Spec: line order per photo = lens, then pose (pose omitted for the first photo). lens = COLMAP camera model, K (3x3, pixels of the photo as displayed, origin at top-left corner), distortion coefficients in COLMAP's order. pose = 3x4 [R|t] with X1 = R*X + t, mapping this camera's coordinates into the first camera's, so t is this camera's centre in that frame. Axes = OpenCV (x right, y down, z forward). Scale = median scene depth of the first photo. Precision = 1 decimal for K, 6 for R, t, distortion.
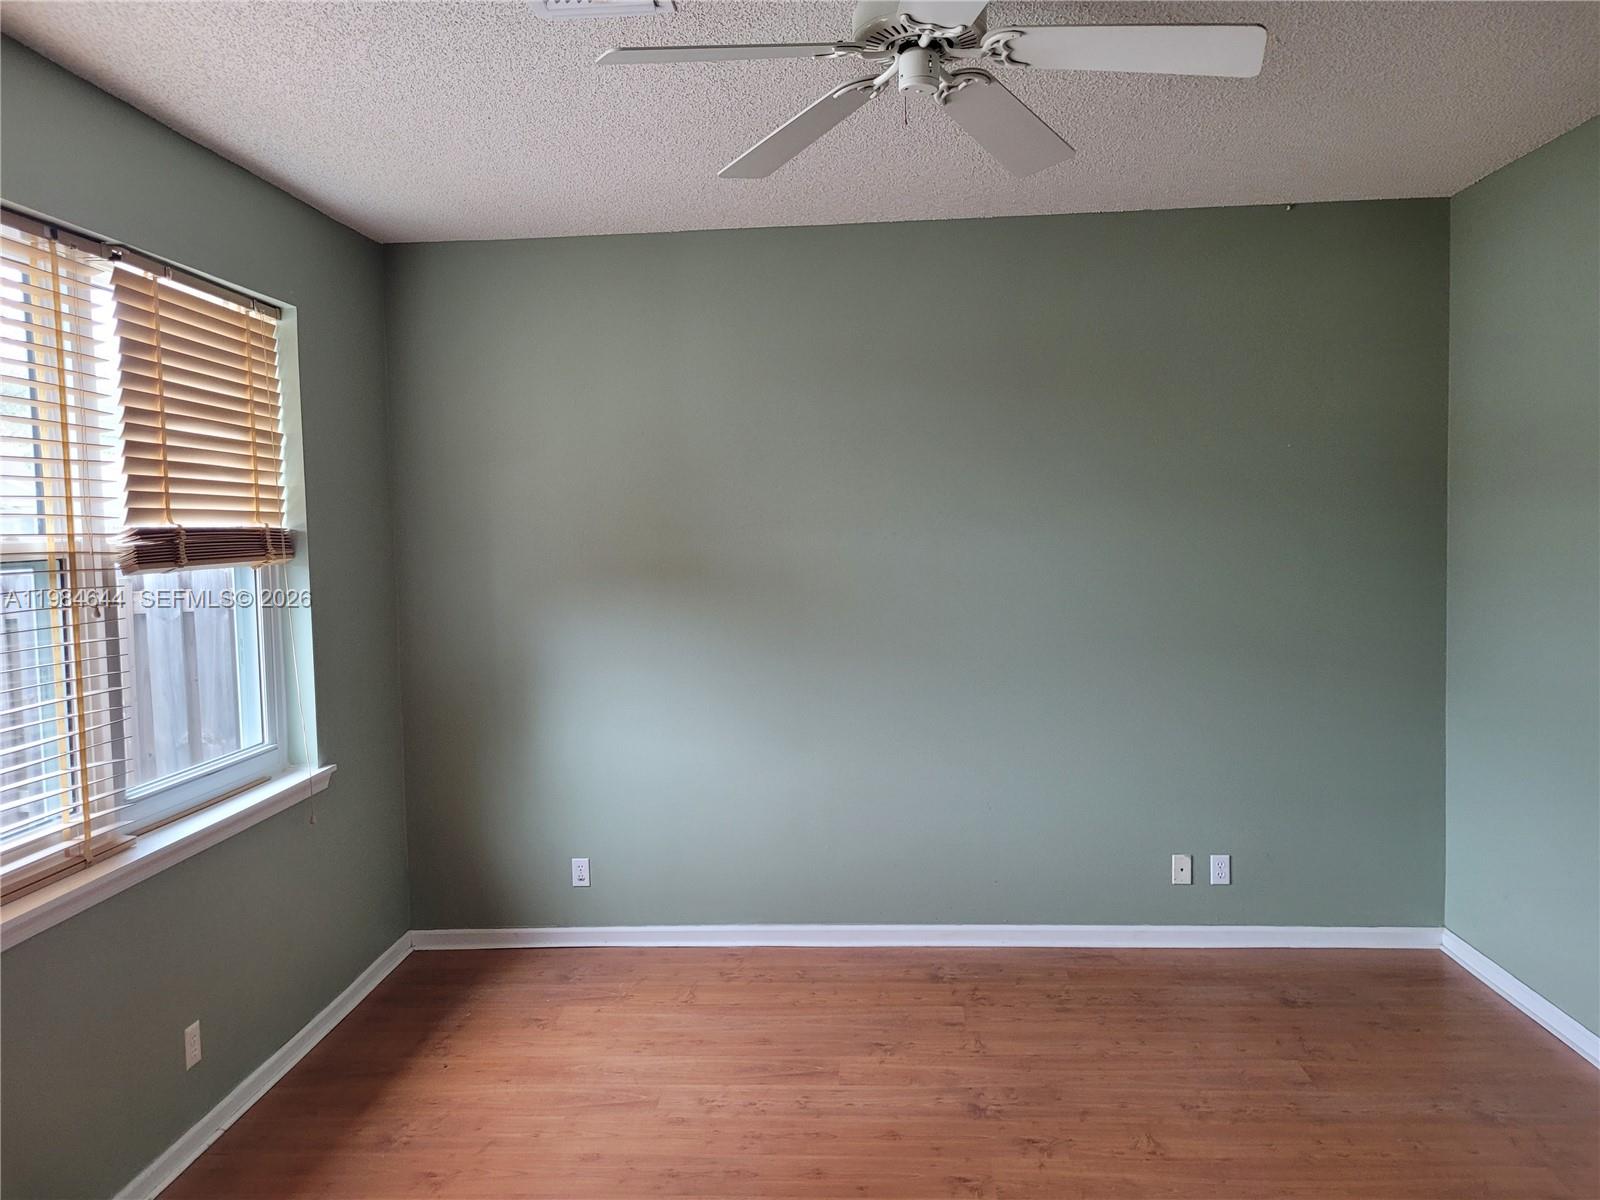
lens RADIAL K [[1182.6, 0, 807.7], [0, 1182.6, 576.7], [0, 0, 1]] dist [0.027325, 0.001391]
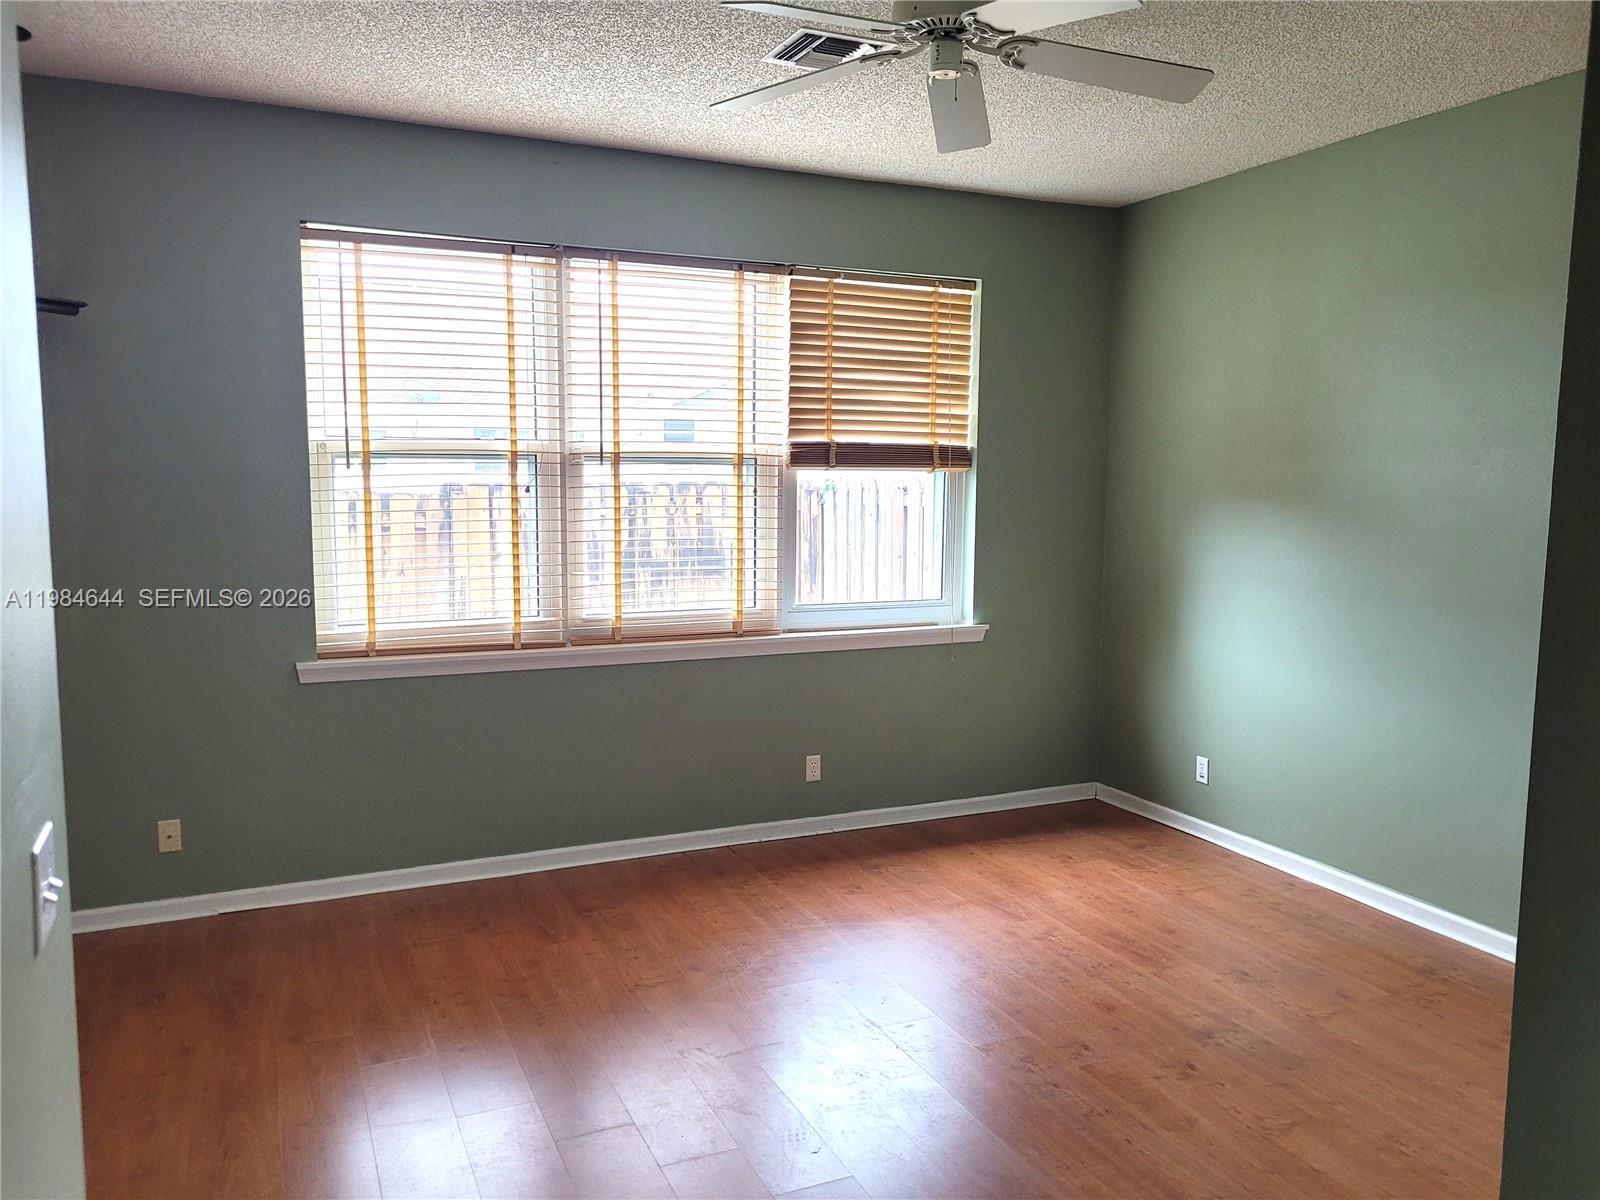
lens RADIAL K [[1182.6, 0, 807.7], [0, 1182.6, 576.7], [0, 0, 1]] dist [0.027325, 0.001391]
pose [[0.498723, 0.115468, -0.859036, 0.685022], [-0.065427, 0.993274, 0.095528, -0.009923], [0.864288, 0.008563, 0.502924, 0.170377]]
